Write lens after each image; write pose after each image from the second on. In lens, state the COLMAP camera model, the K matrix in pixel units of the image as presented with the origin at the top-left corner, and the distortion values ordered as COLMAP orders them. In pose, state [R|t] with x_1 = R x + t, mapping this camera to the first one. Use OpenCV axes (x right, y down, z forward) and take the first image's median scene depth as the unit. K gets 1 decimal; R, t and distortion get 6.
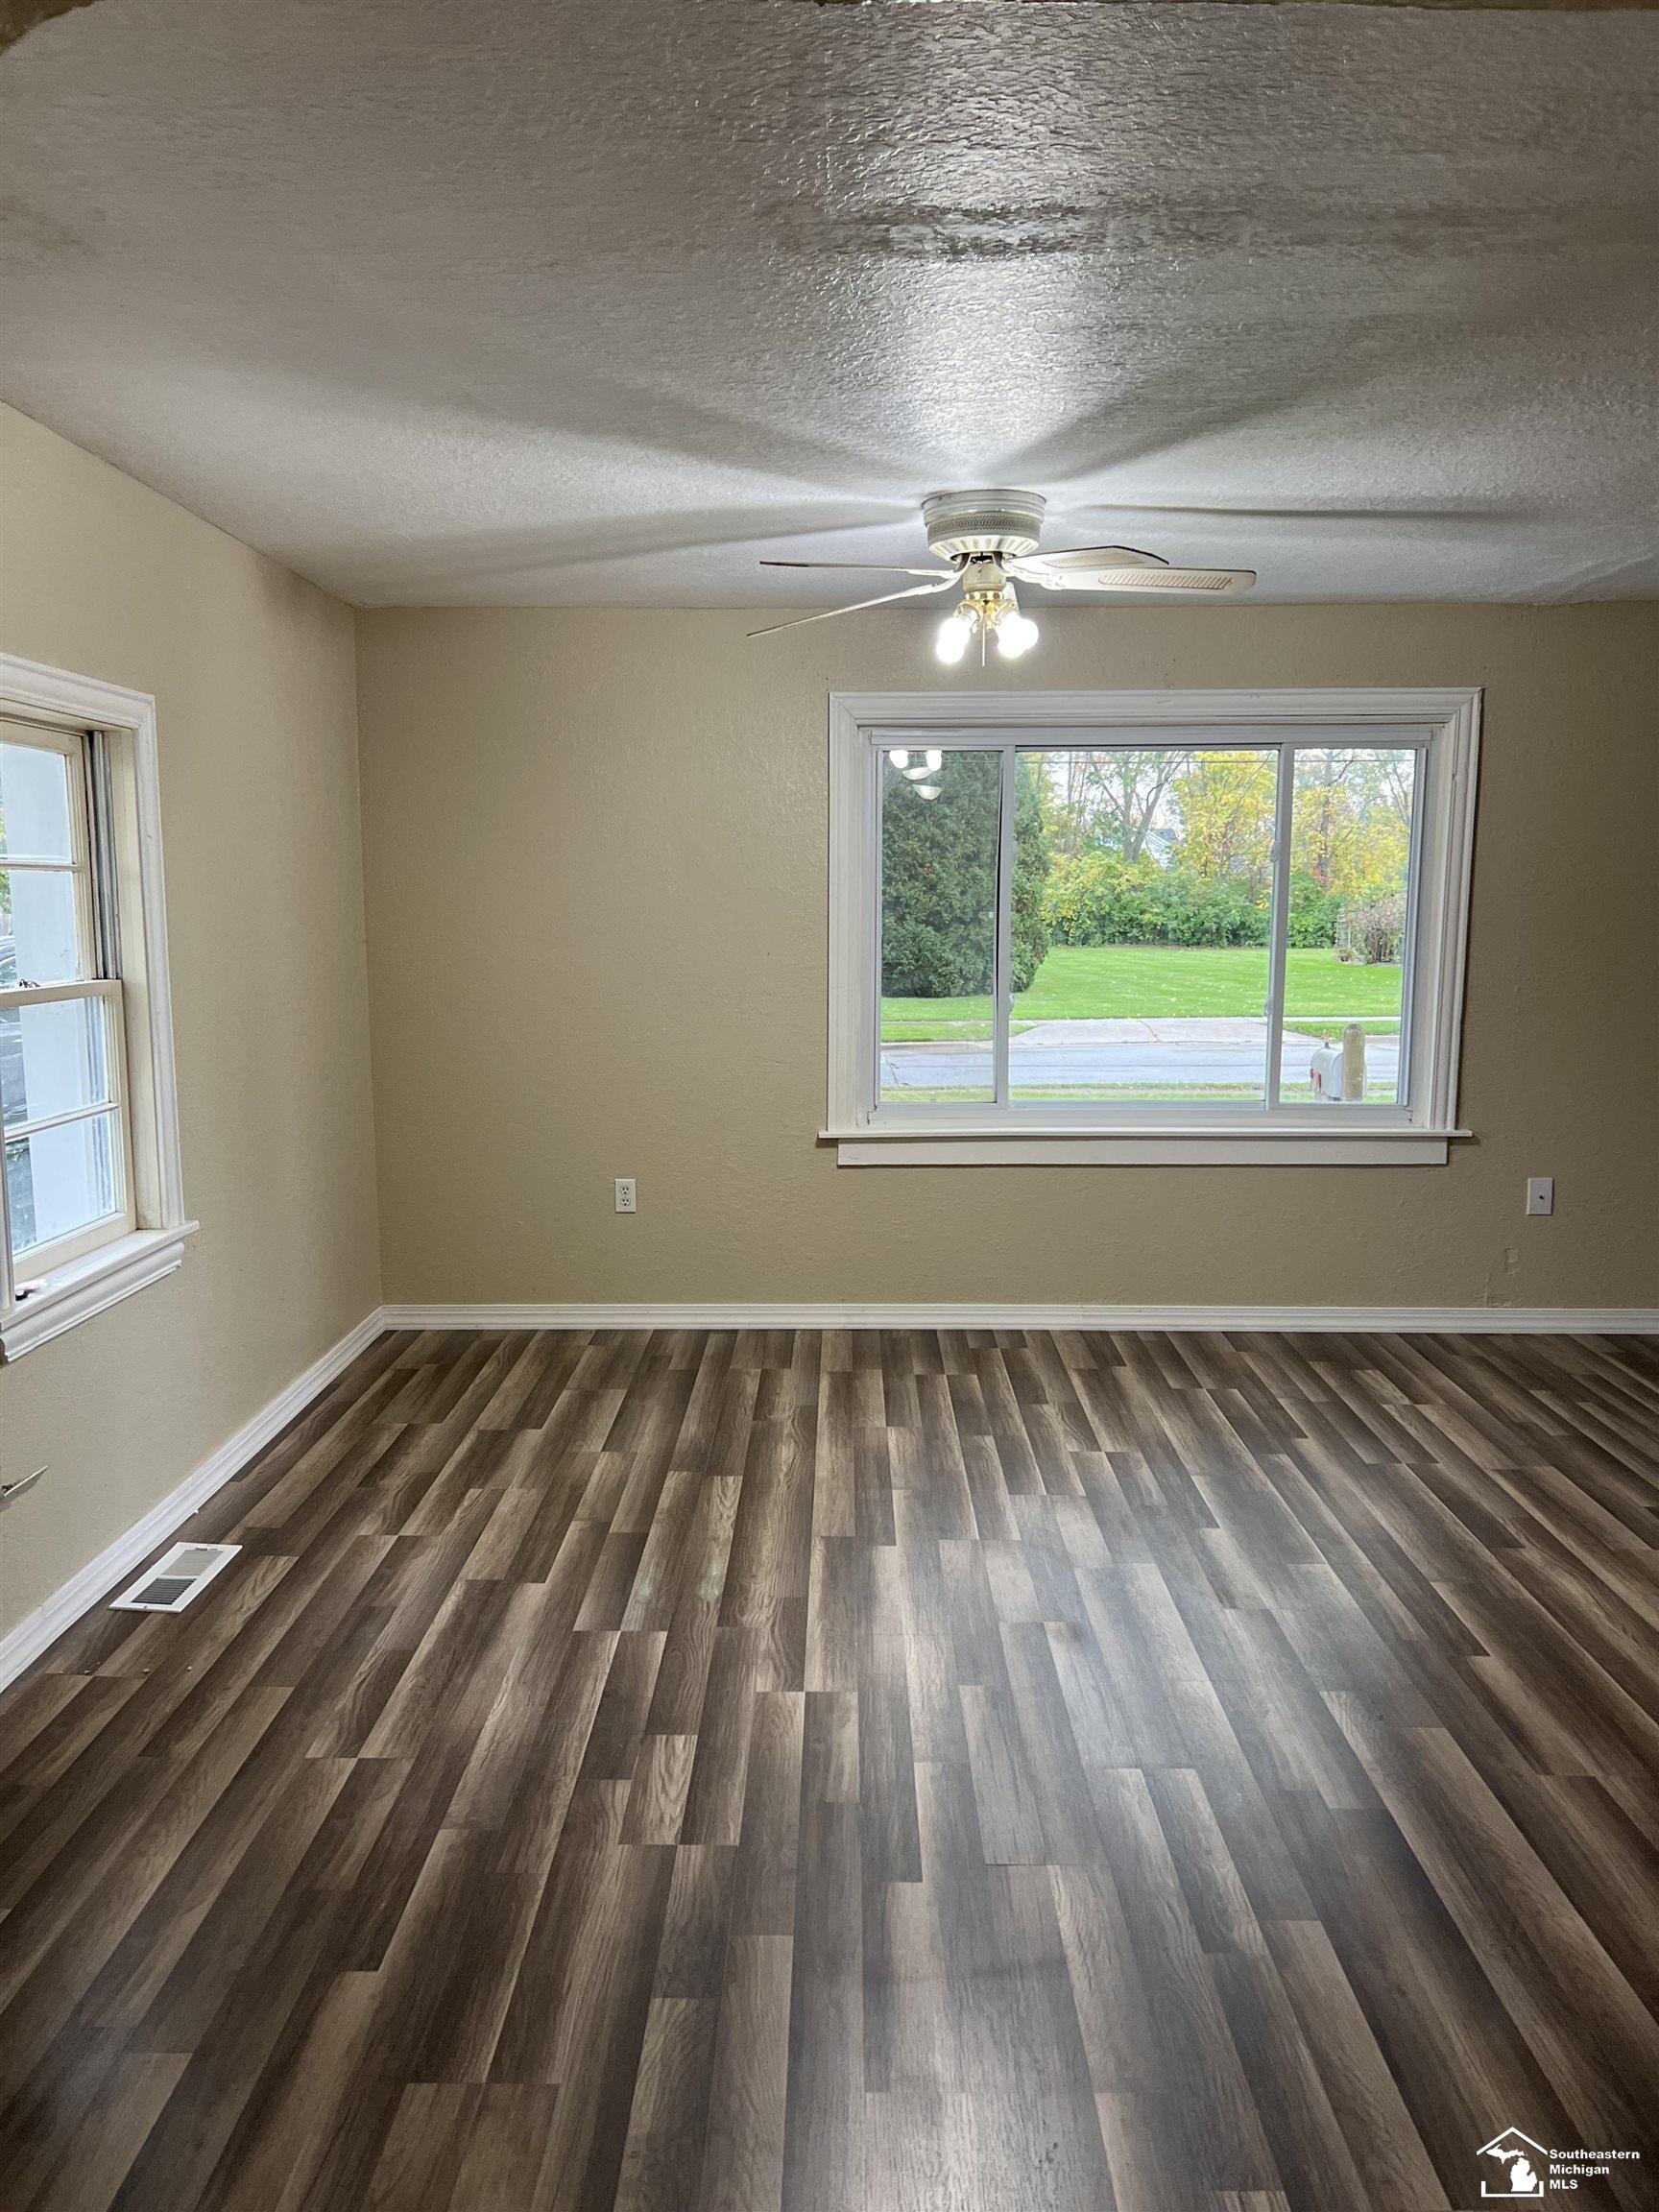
lens RADIAL K [[1664.9, 0, 825.9], [0, 1664.9, 1107.9], [0, 0, 1]] dist [0.011871, -0.001112]
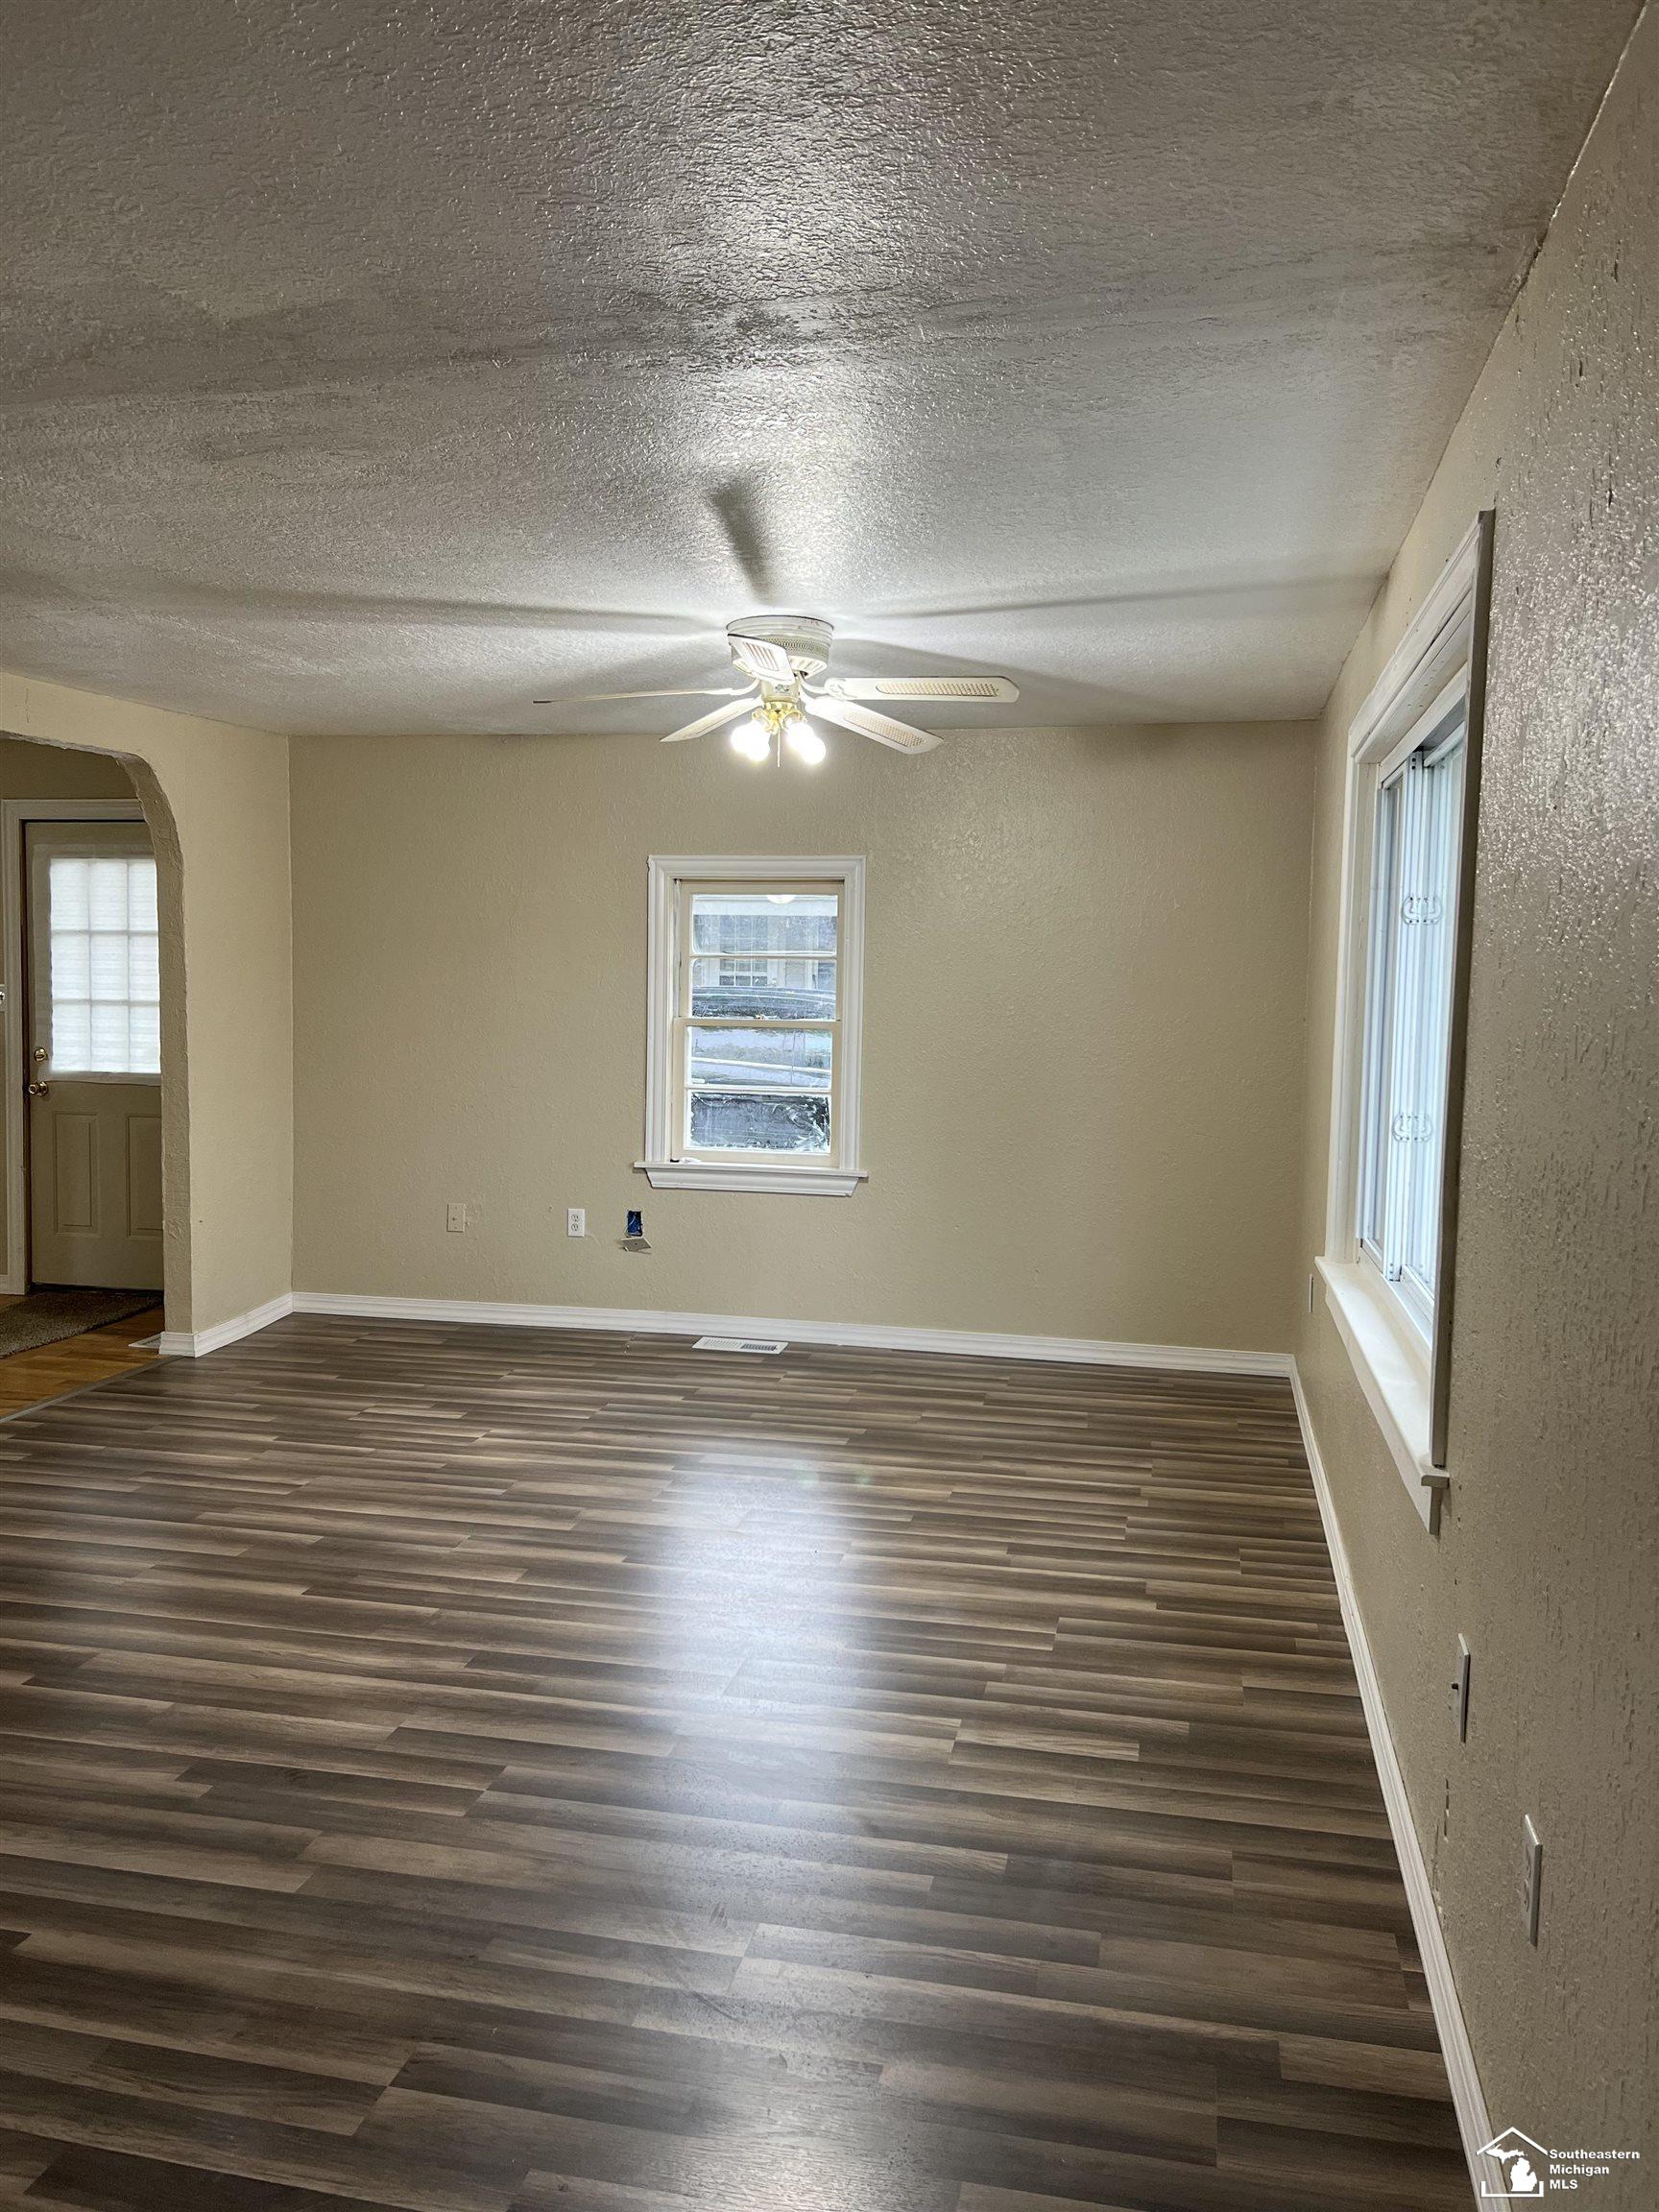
lens RADIAL K [[1664.9, 0, 830.5], [0, 1664.9, 1105.9], [0, 0, 1]] dist [0.011871, -0.001112]
pose [[-0.197485, 0.078247, -0.977178, 1.085748], [-0.143472, 0.983769, 0.107770, -0.147159], [0.969750, 0.161481, -0.183053, 1.135483]]
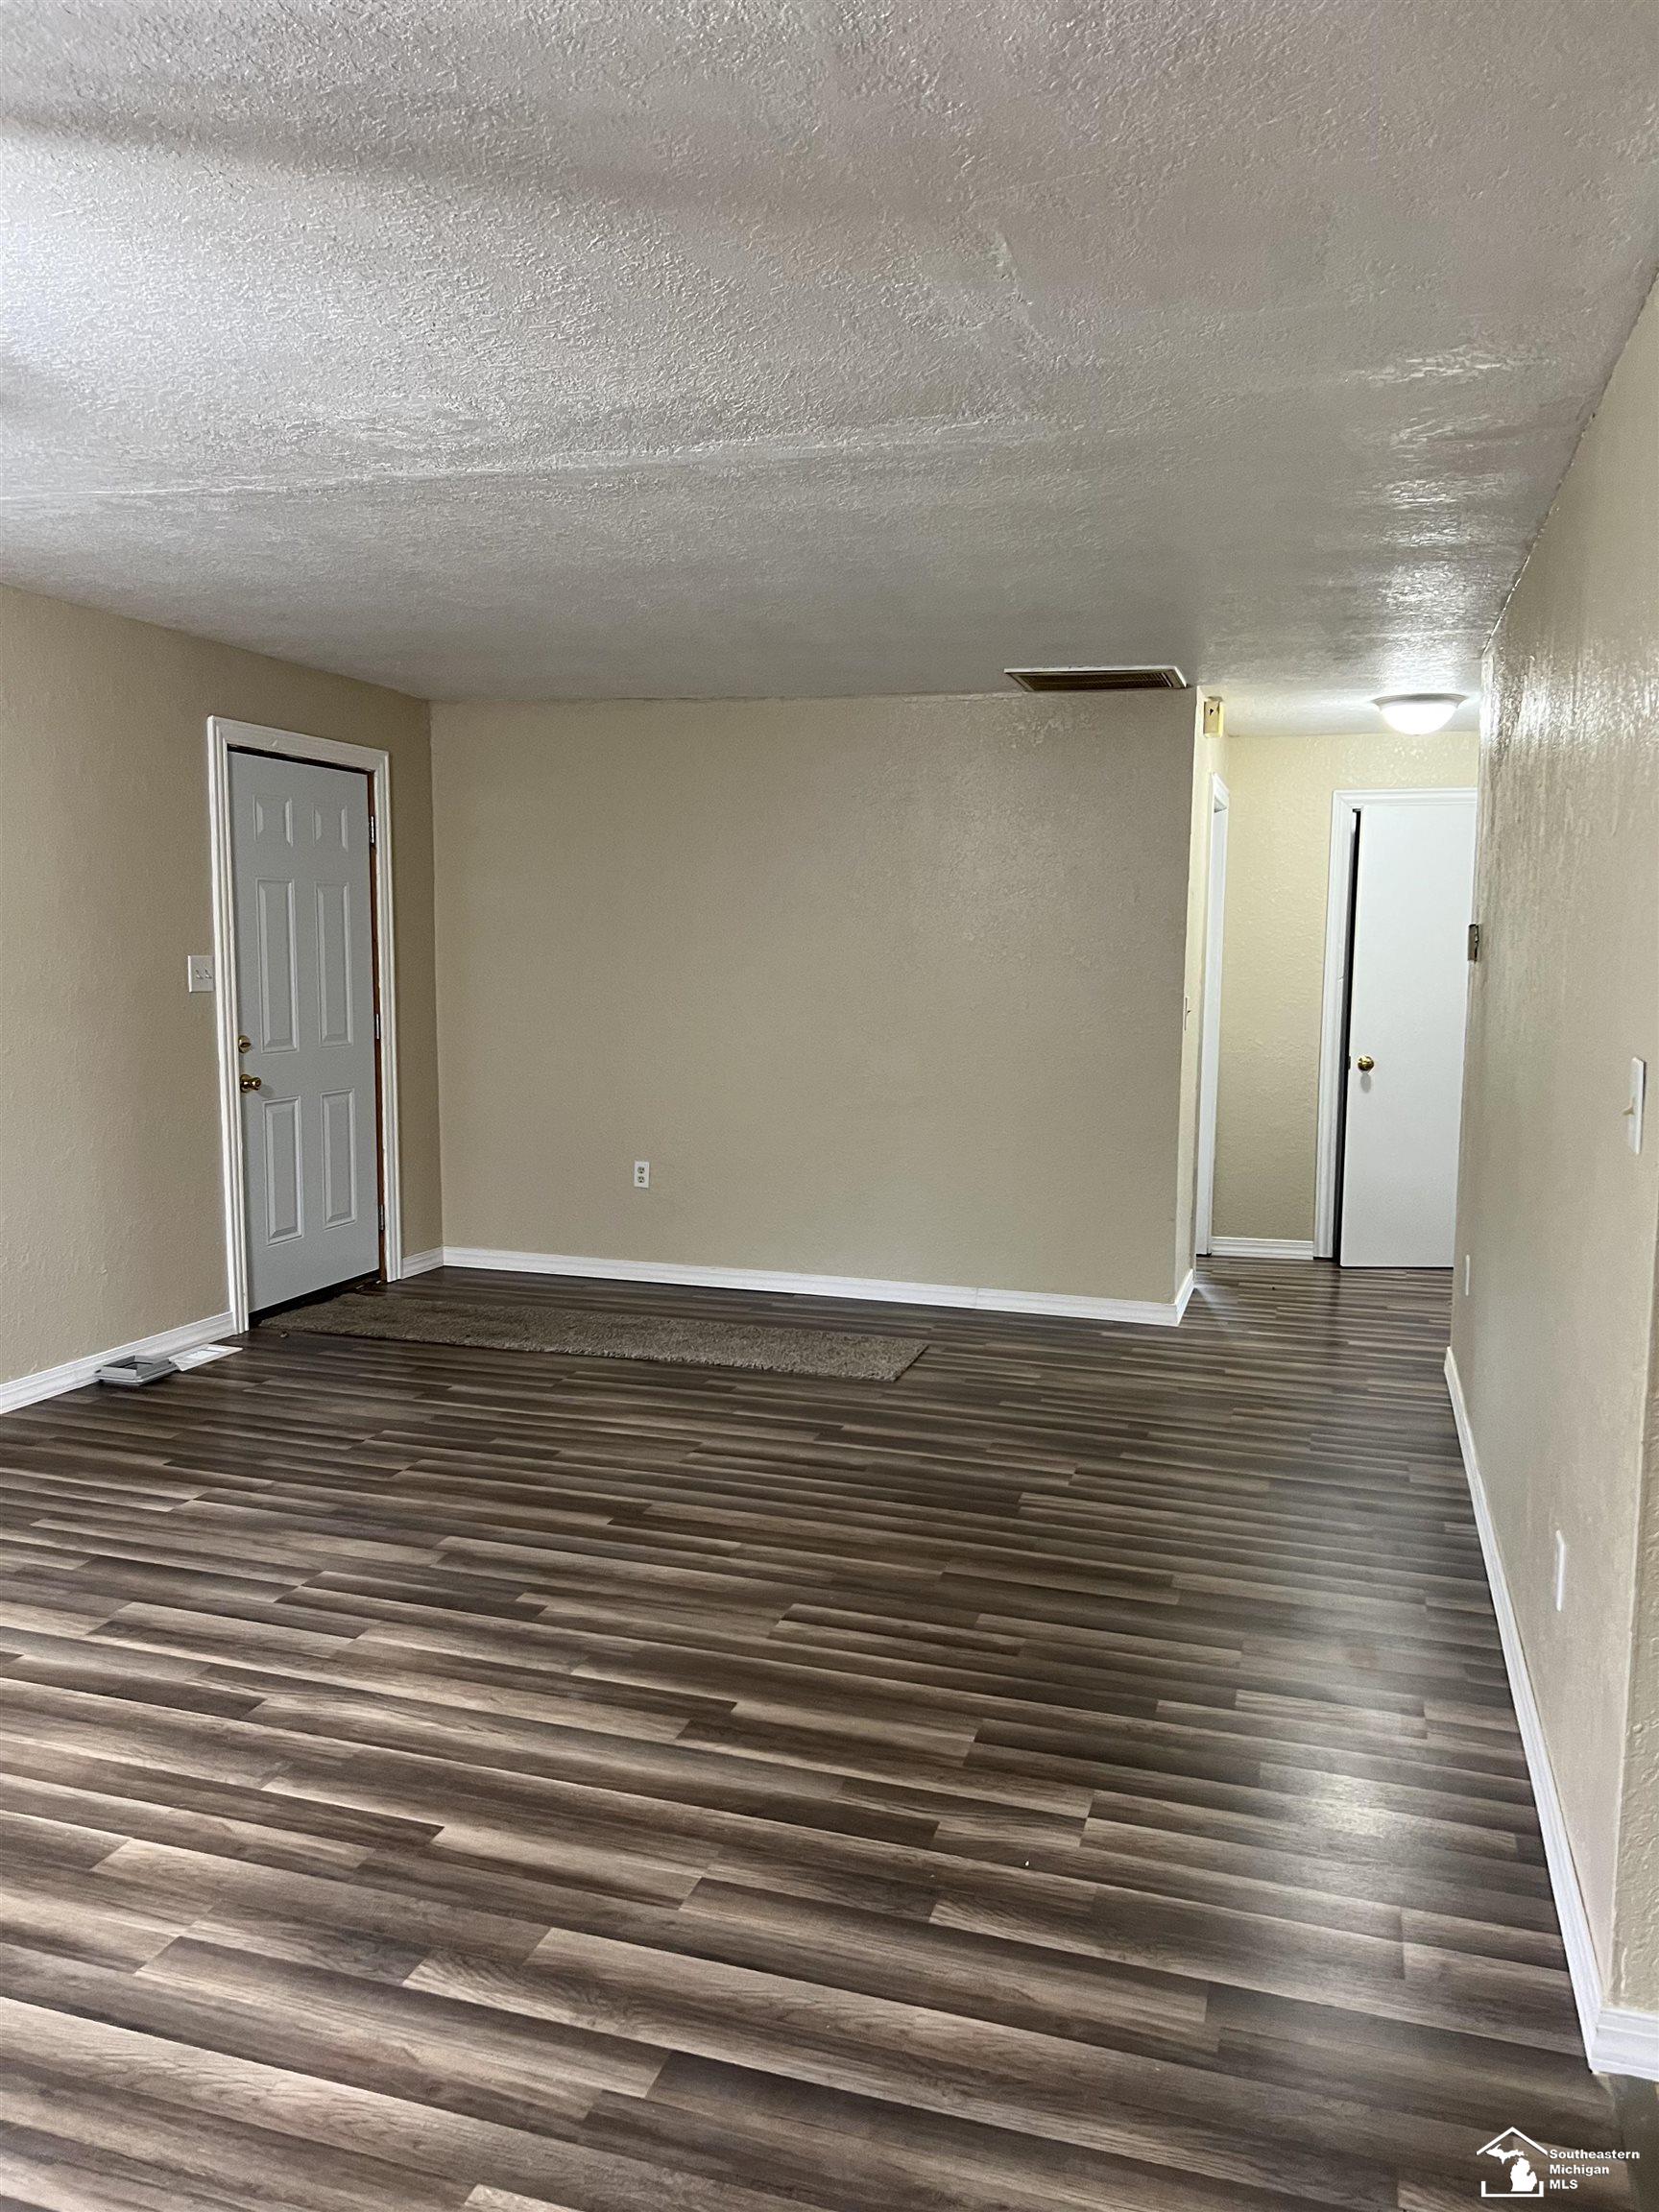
lens RADIAL K [[1664.9, 0, 778.4], [0, 1664.9, 1133.4], [0, 0, 1]] dist [0.011871, -0.001112]
pose [[0.304303, -0.112644, 0.945892, -0.216738], [0.115496, 0.990021, 0.080743, -0.042802], [-0.945548, 0.084677, 0.314276, 0.413117]]
